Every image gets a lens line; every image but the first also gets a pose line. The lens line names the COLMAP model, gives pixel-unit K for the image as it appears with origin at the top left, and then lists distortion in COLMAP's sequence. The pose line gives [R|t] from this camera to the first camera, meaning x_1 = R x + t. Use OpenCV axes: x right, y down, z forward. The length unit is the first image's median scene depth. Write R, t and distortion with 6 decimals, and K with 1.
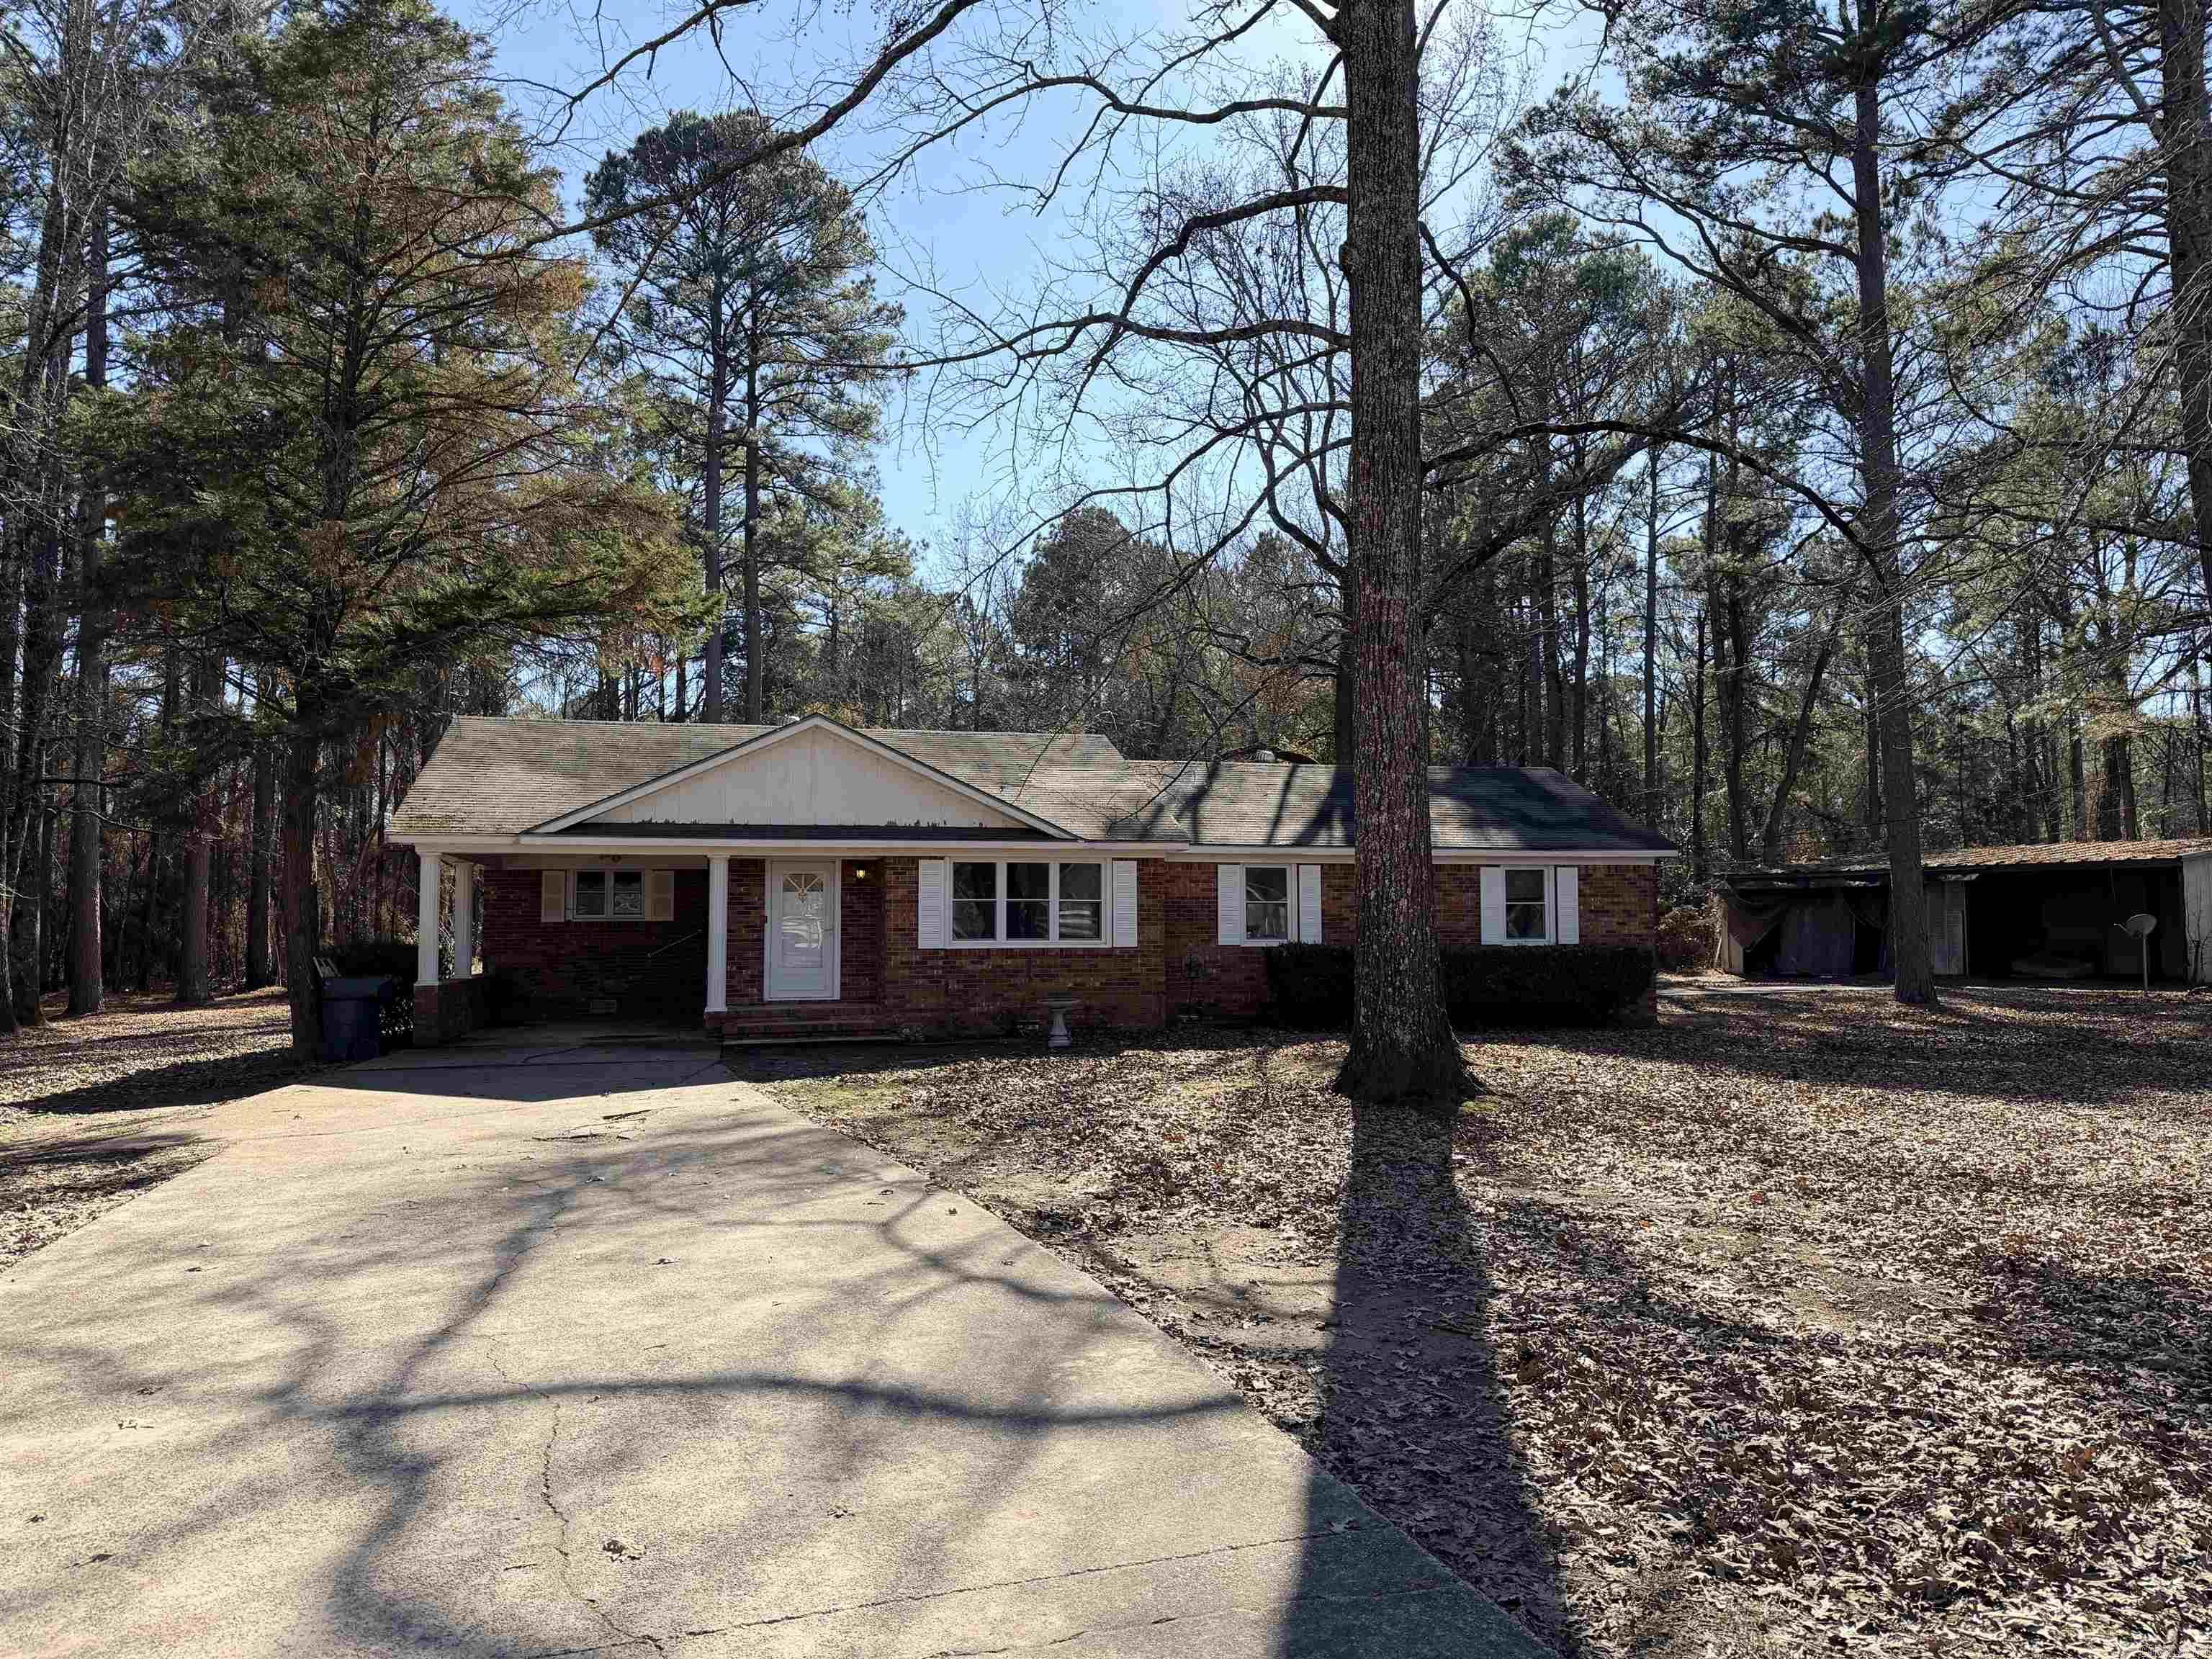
lens RADIAL K [[1648.9, 0, 1106.0], [0, 1648.9, 829.5], [0, 0, 1]] dist [-0.000800, -0.000255]
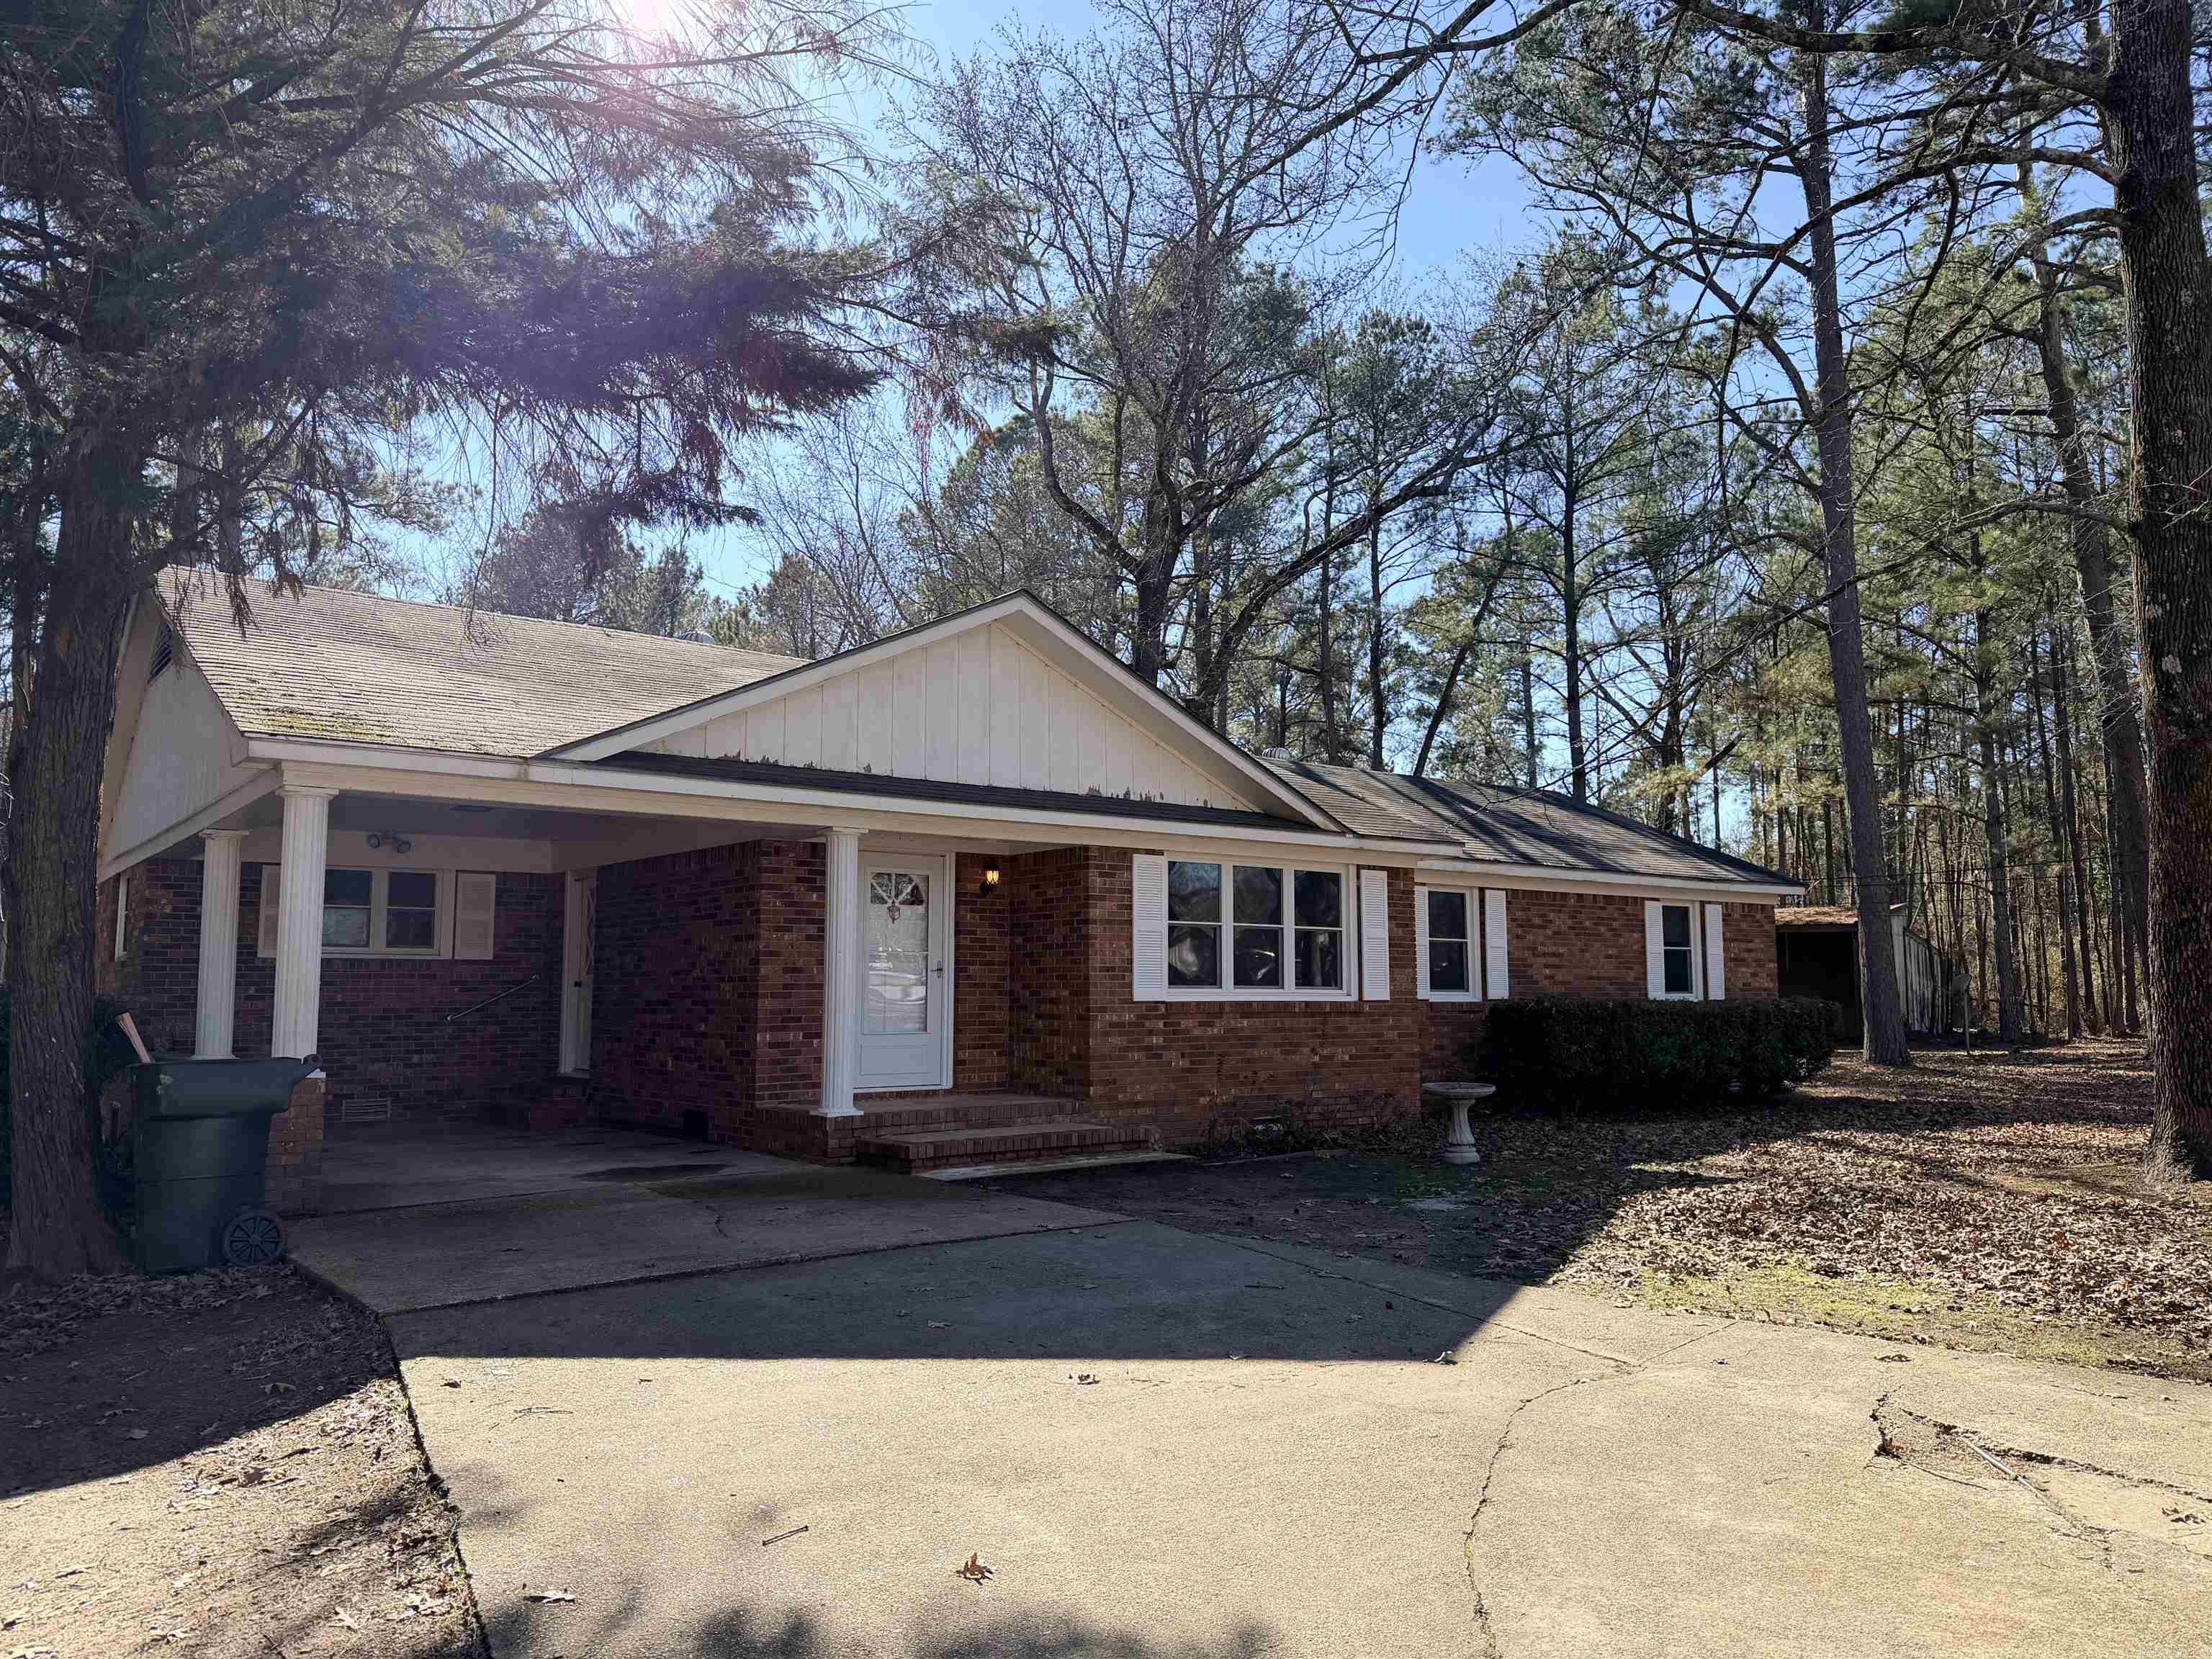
lens RADIAL K [[1648.9, 0, 1106.0], [0, 1648.9, 829.5], [0, 0, 1]] dist [-0.000800, -0.000255]
pose [[0.925766, 0.043815, 0.375549, -0.336560], [-0.028367, 0.998512, -0.046568, 0.036525], [-0.377031, 0.032458, 0.925632, 0.427823]]
